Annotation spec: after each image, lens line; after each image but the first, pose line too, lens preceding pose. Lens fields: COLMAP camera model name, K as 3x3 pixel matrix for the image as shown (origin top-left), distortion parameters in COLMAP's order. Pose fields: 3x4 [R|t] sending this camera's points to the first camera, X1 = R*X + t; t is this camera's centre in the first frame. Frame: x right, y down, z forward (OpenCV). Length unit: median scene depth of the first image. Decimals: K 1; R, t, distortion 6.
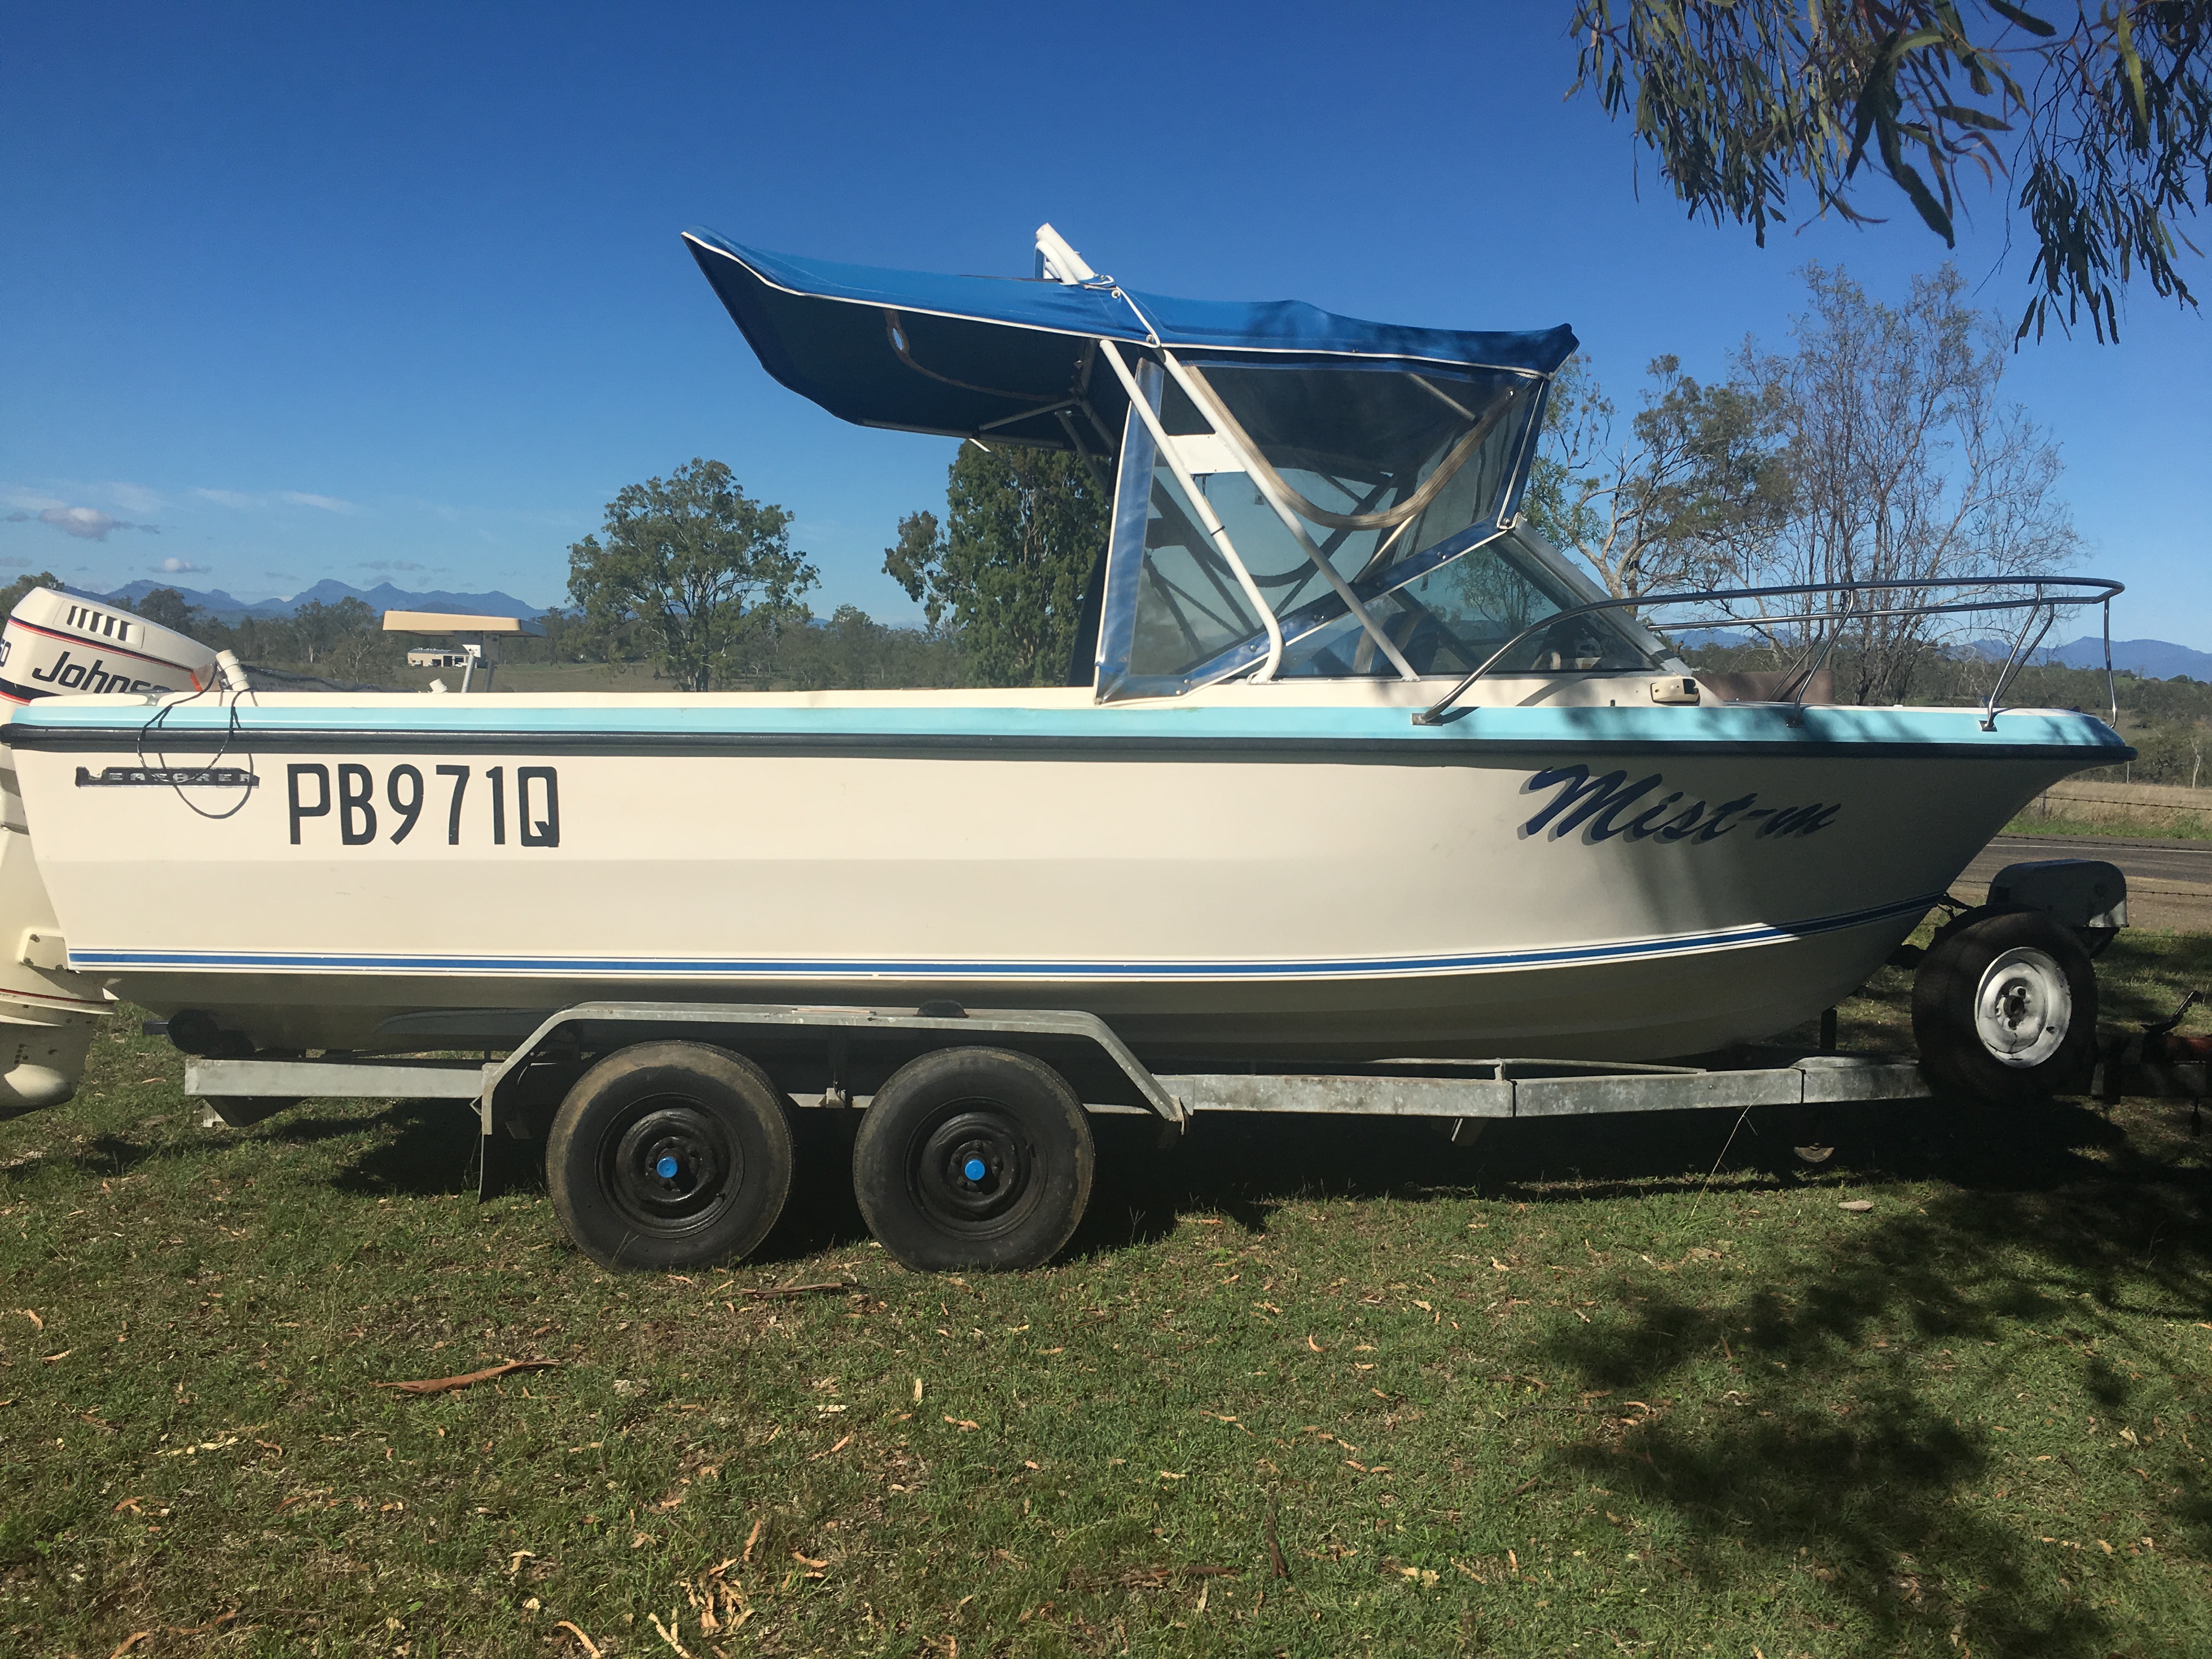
lens RADIAL K [[1873.9, 0, 1106.0], [0, 1873.9, 829.5], [0, 0, 1]] dist [0.005825, -0.000283]
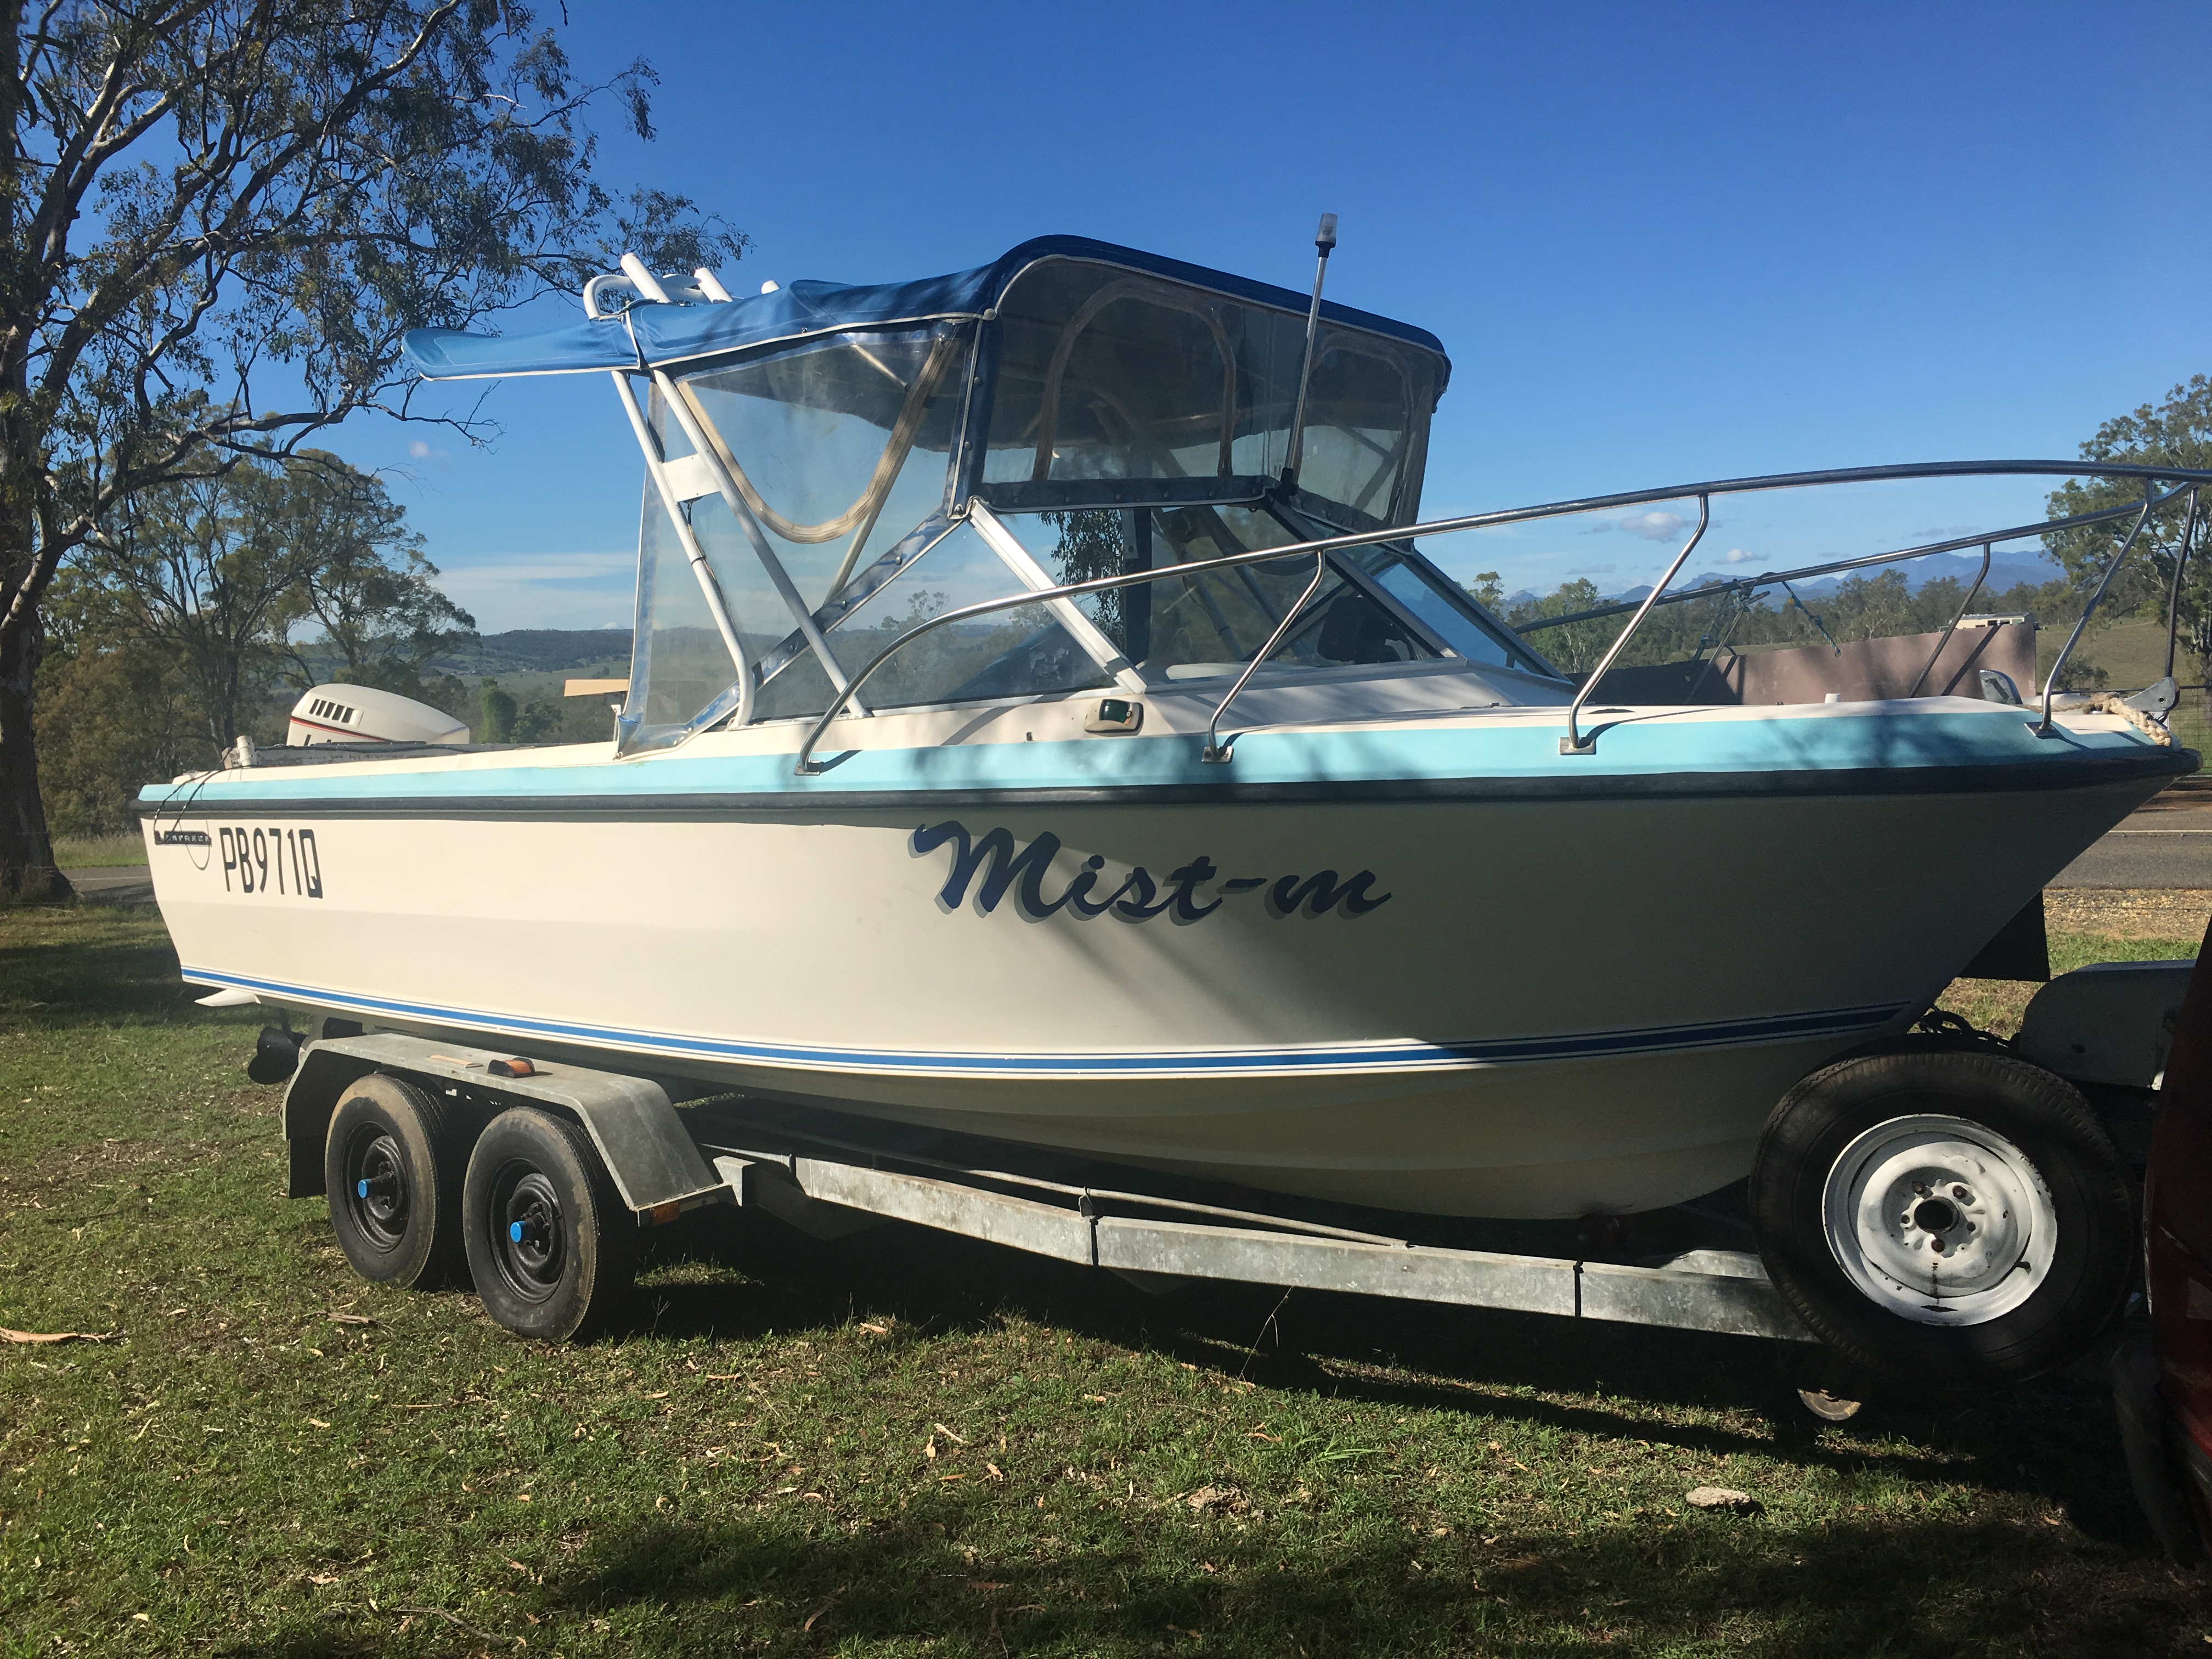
lens RADIAL K [[1866.5, 0, 1106.0], [0, 1866.5, 829.5], [0, 0, 1]] dist [0.036016, -0.000304]
pose [[0.718303, -0.001982, -0.695727, 0.806774], [0.011417, 0.999895, 0.008939, -0.035807], [0.695637, -0.014363, 0.718250, 0.479092]]
